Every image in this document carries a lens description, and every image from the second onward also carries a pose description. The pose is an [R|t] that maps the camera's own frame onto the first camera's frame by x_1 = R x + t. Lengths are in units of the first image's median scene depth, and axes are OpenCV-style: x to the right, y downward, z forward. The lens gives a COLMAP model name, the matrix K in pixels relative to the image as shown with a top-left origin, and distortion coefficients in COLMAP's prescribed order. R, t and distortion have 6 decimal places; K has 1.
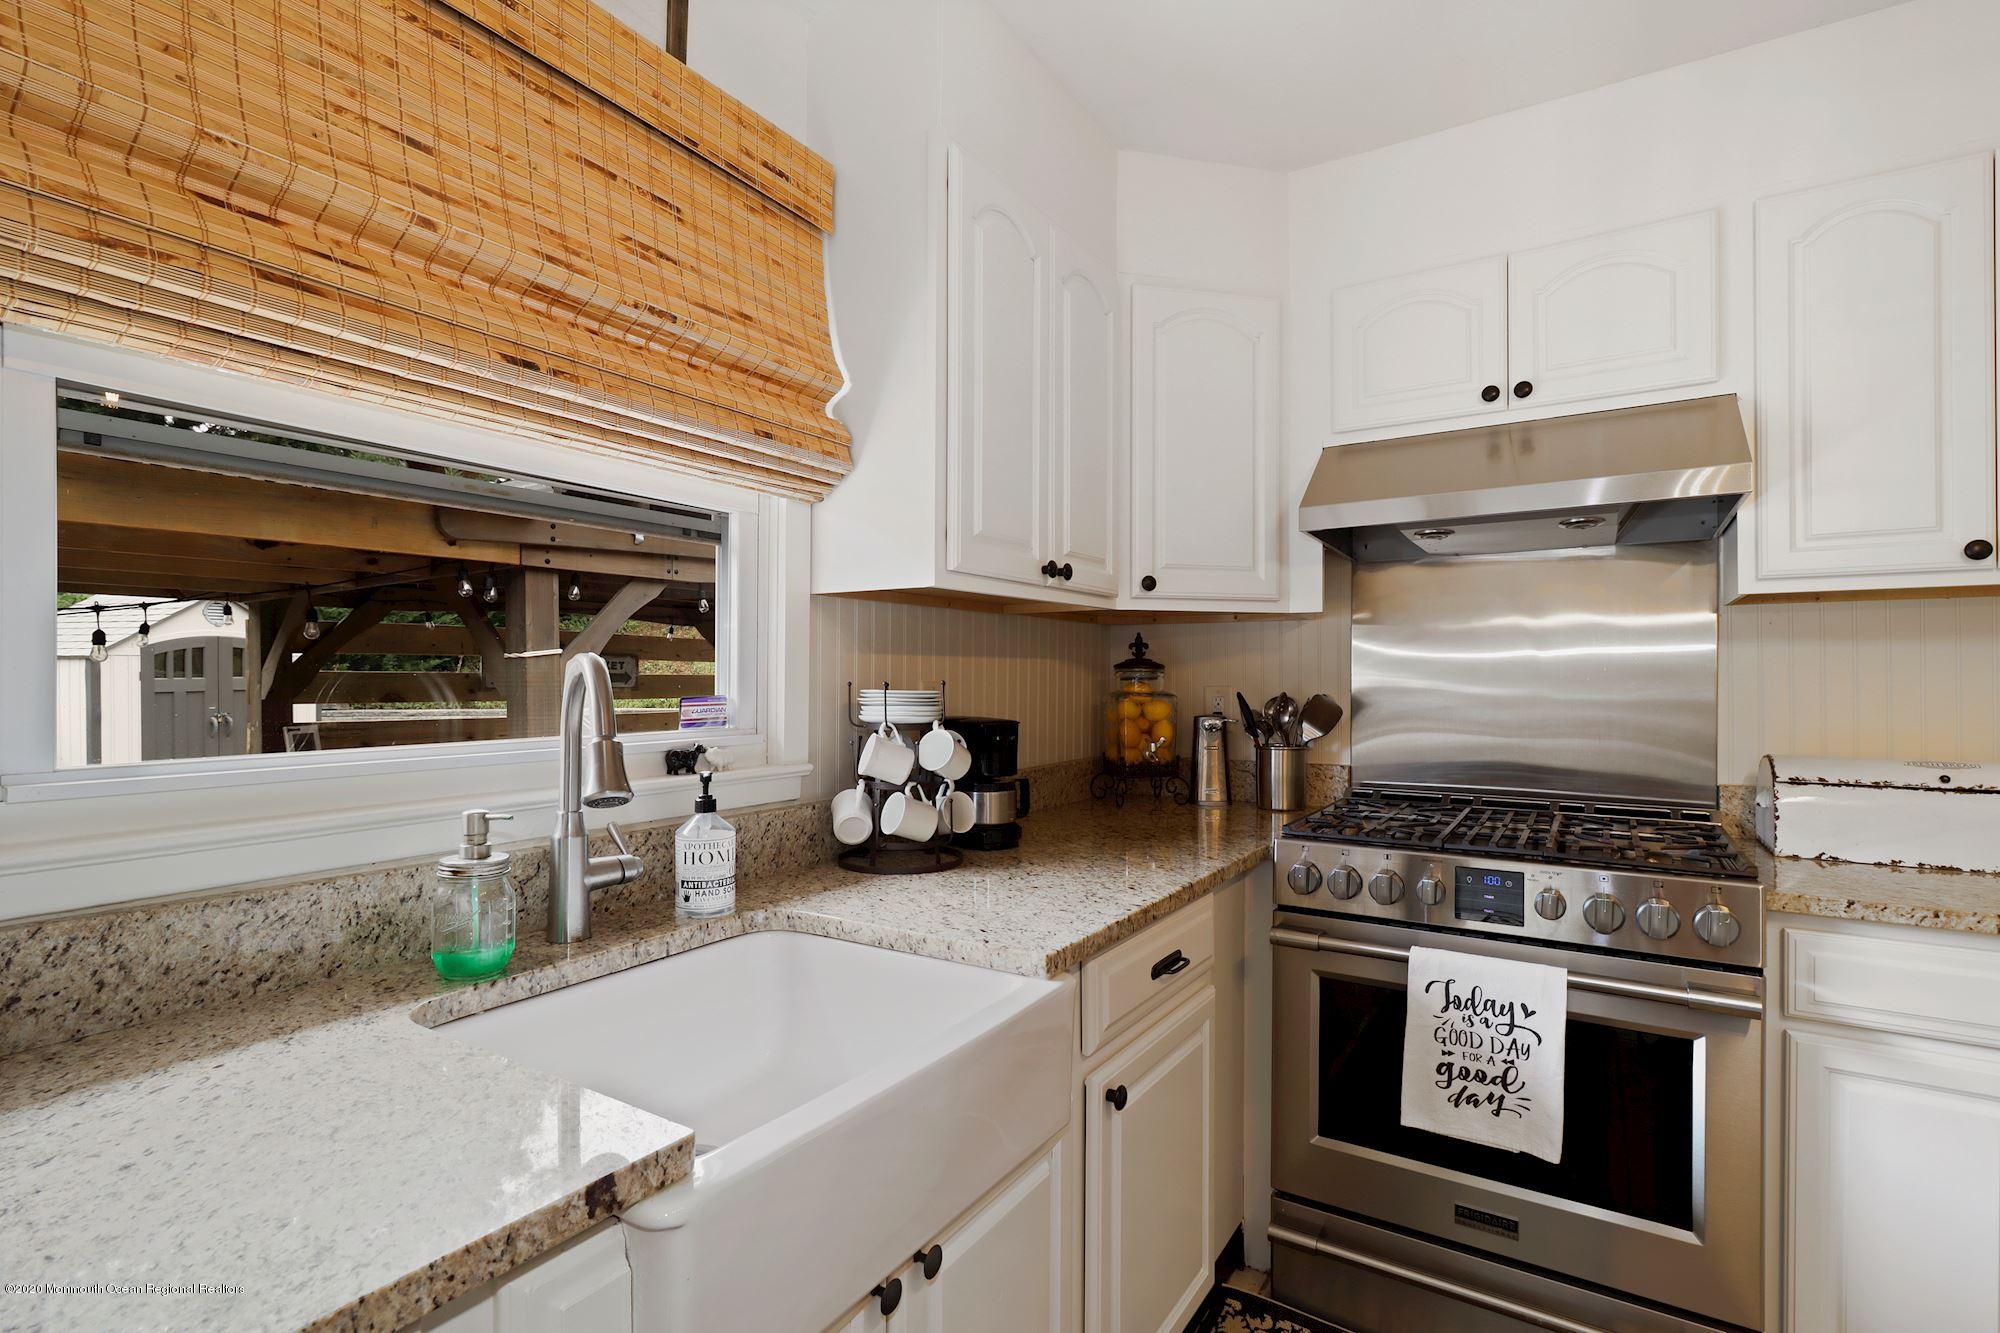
lens RADIAL K [[936.5, 0, 998.9], [0, 936.5, 678.0], [0, 0, 1]] dist [-0.004451, 0.000137]
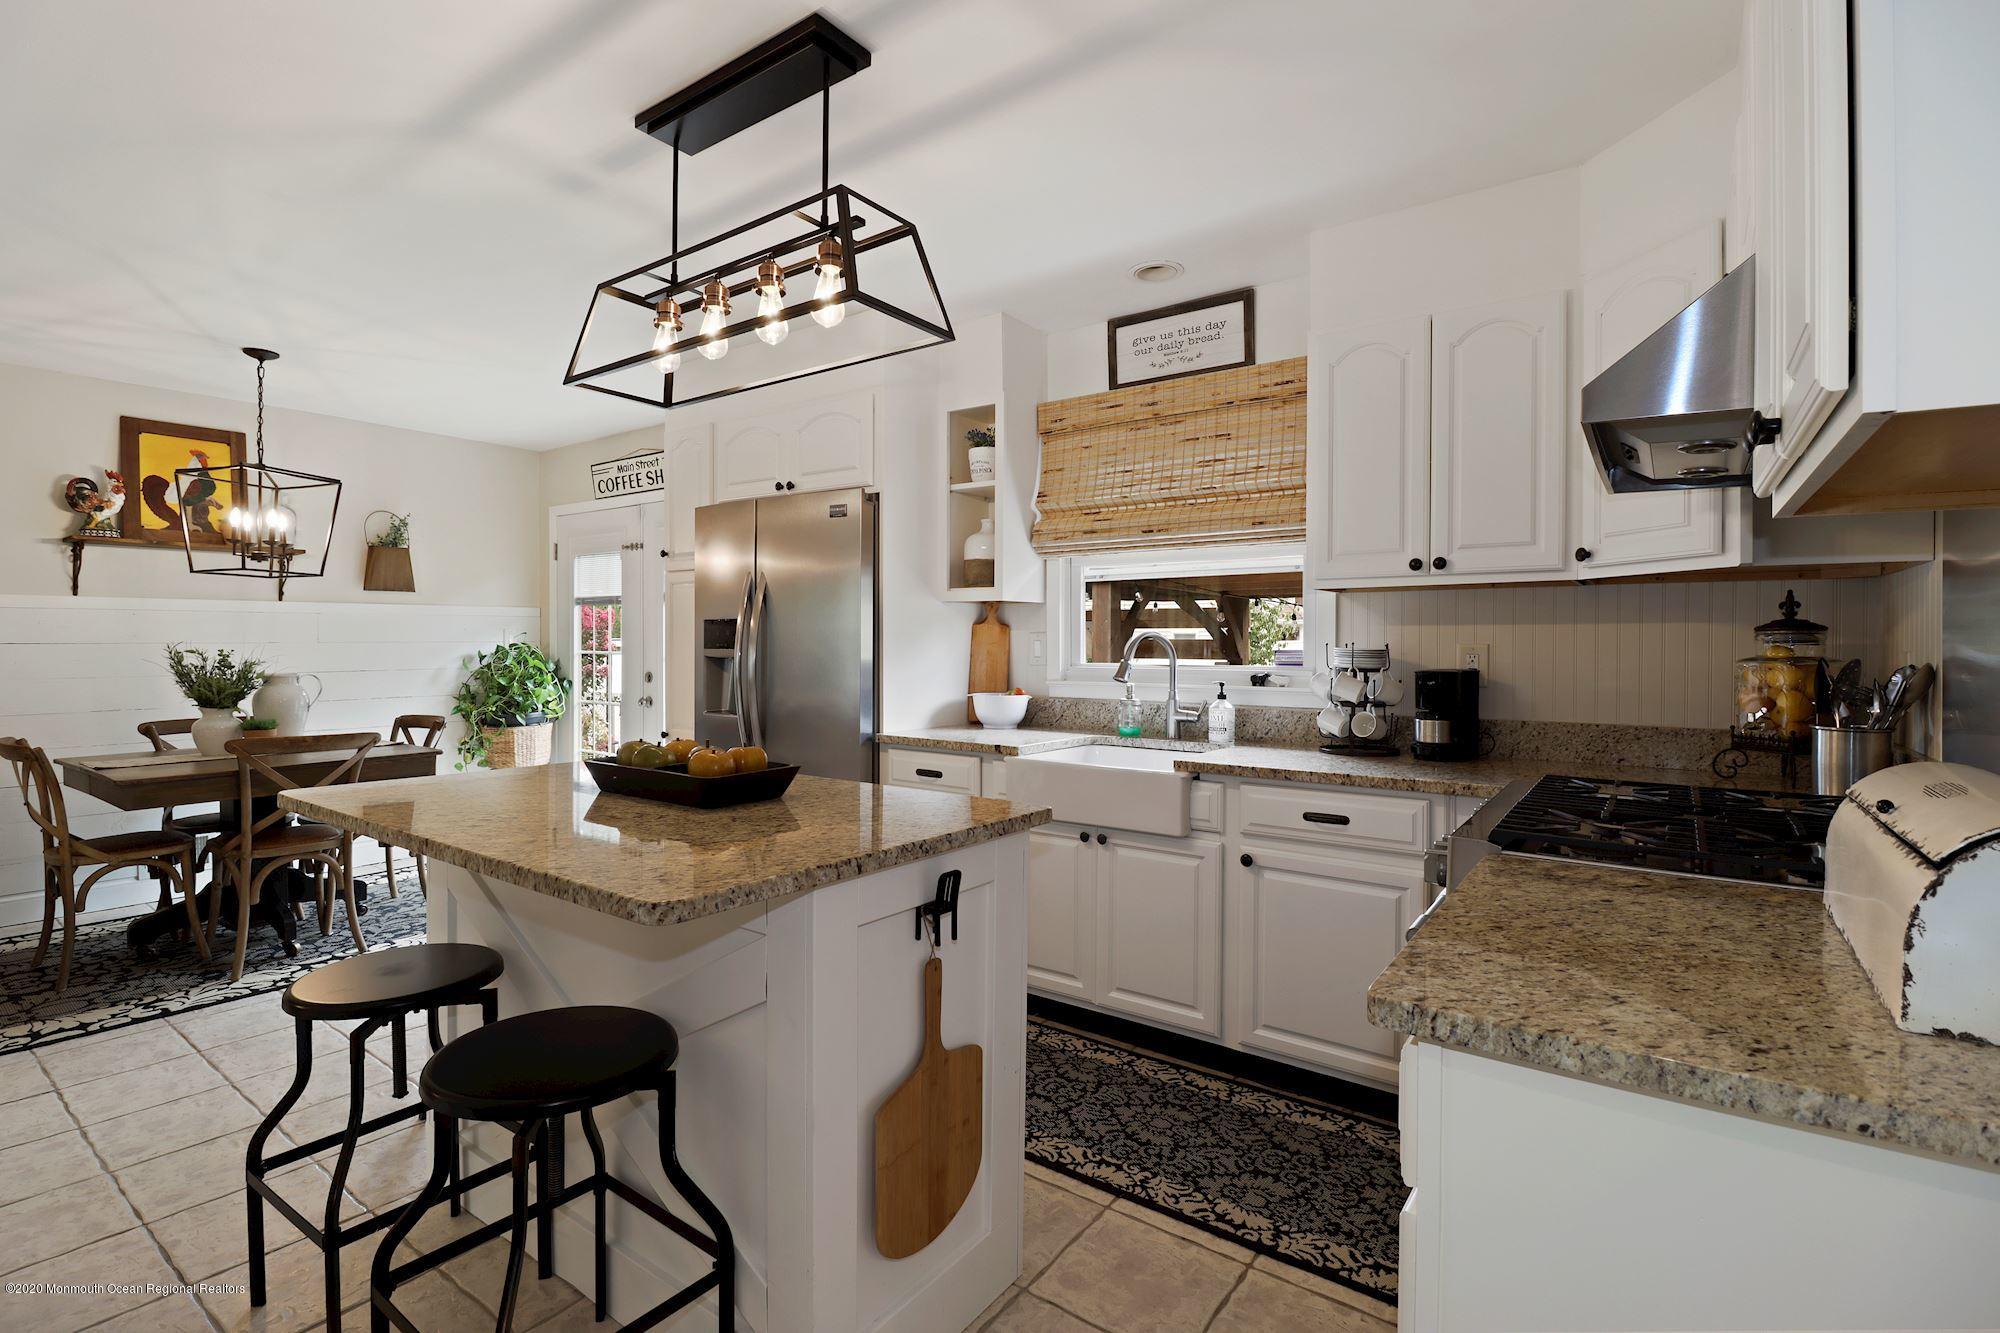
lens RADIAL K [[936.5, 0, 988.4], [0, 936.5, 652.7], [0, 0, 1]] dist [-0.004451, 0.000137]
pose [[-0.071308, 0.011473, -0.997388, 1.637942], [-0.002940, 0.999927, 0.011713, 0.003439], [0.997450, 0.003767, -0.071269, 0.482842]]
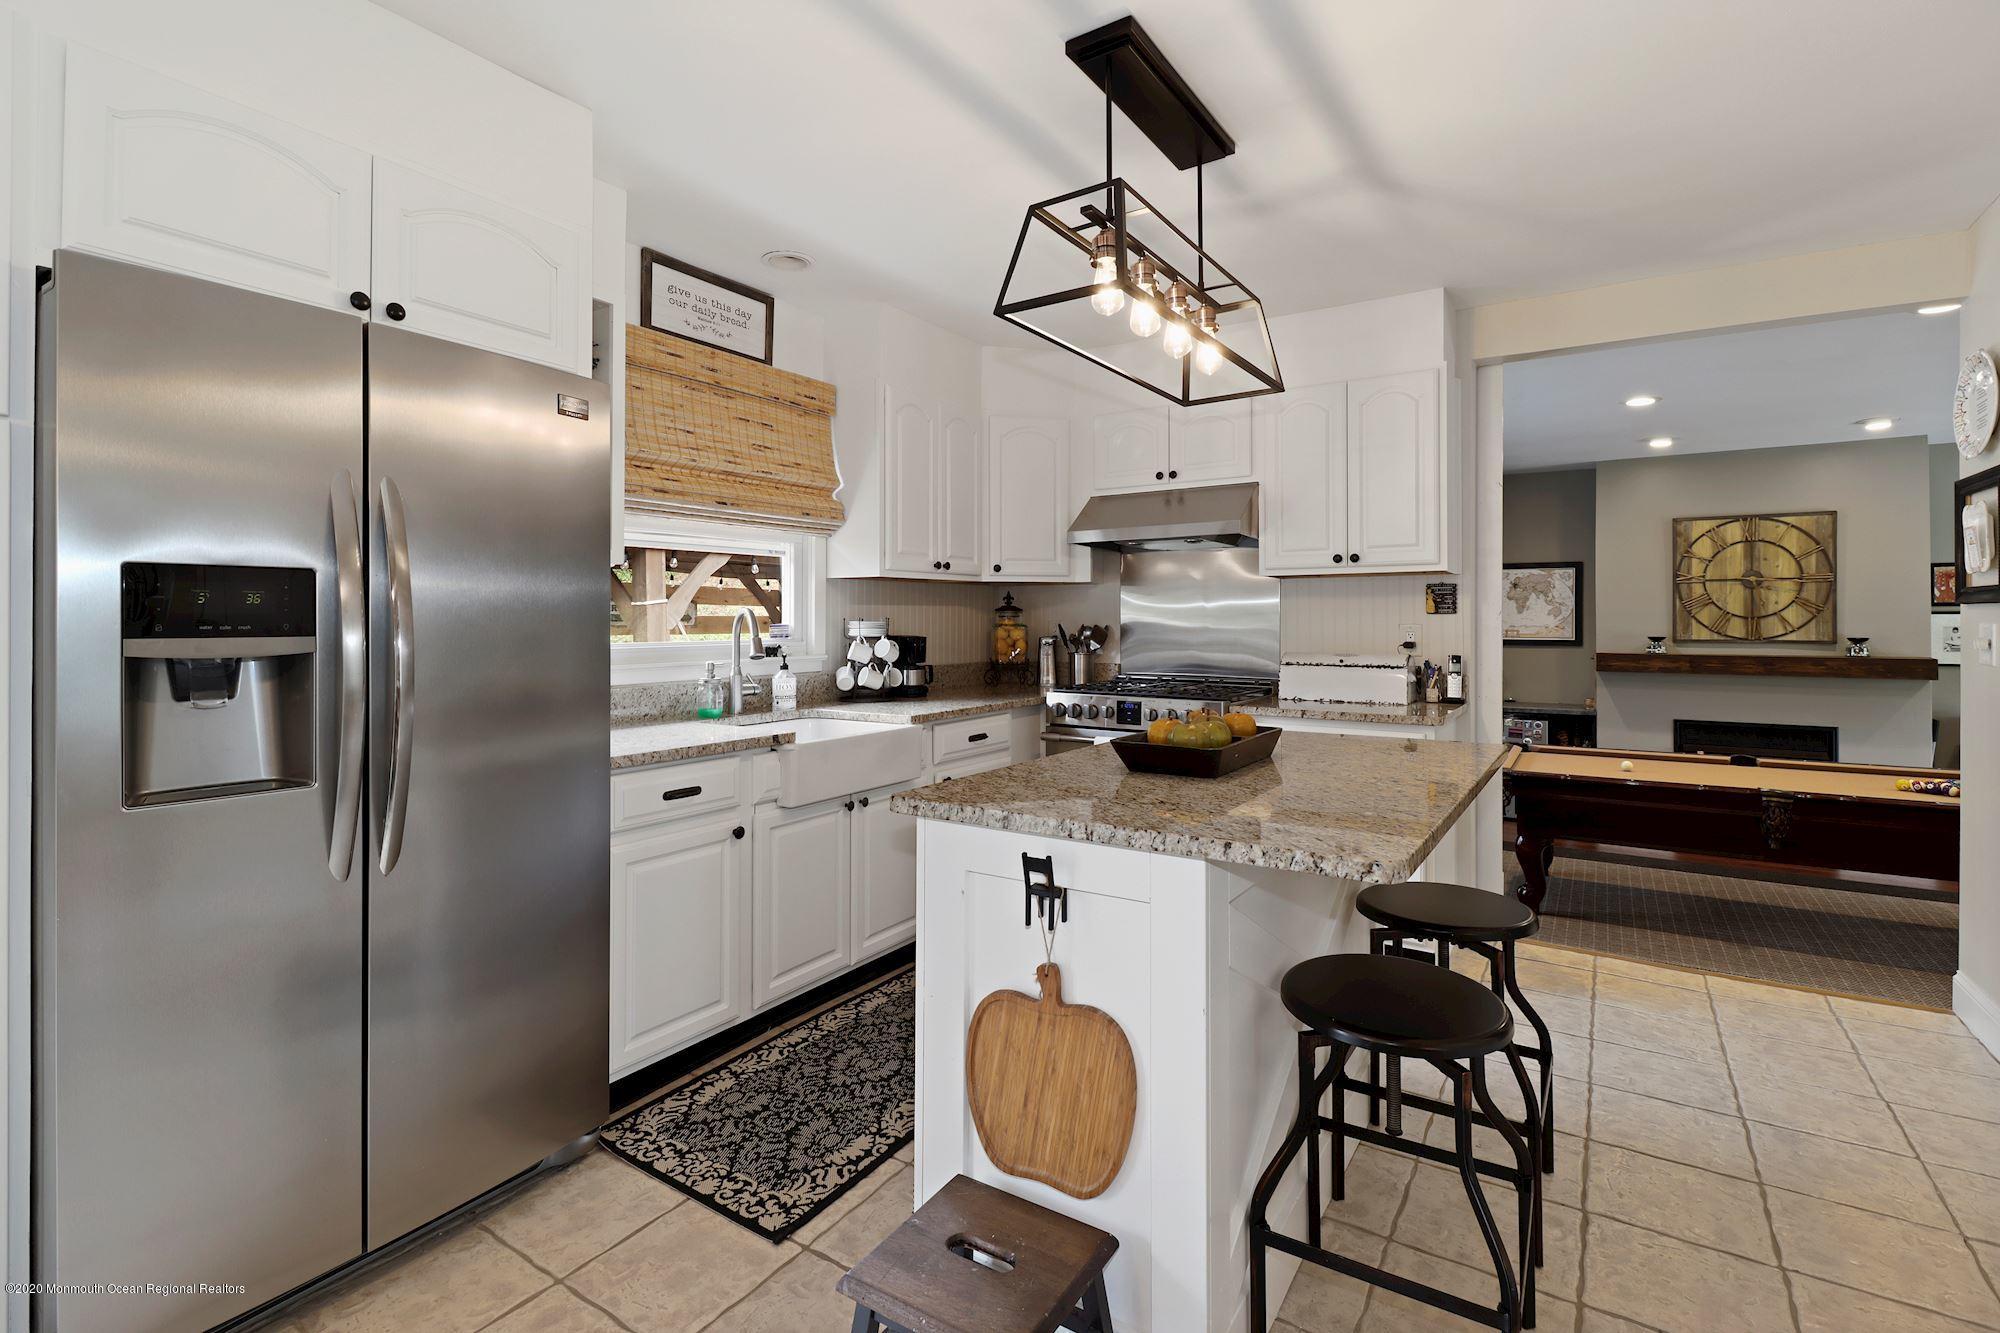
lens RADIAL K [[936.5, 0, 1015.9], [0, 936.5, 623.7], [0, 0, 1]] dist [-0.004451, 0.000137]
pose [[0.999996, -0.002909, -0.000558, 0.248632], [0.002912, 0.999979, 0.005751, 0.005841], [0.000542, -0.005752, 0.999983, -1.214792]]
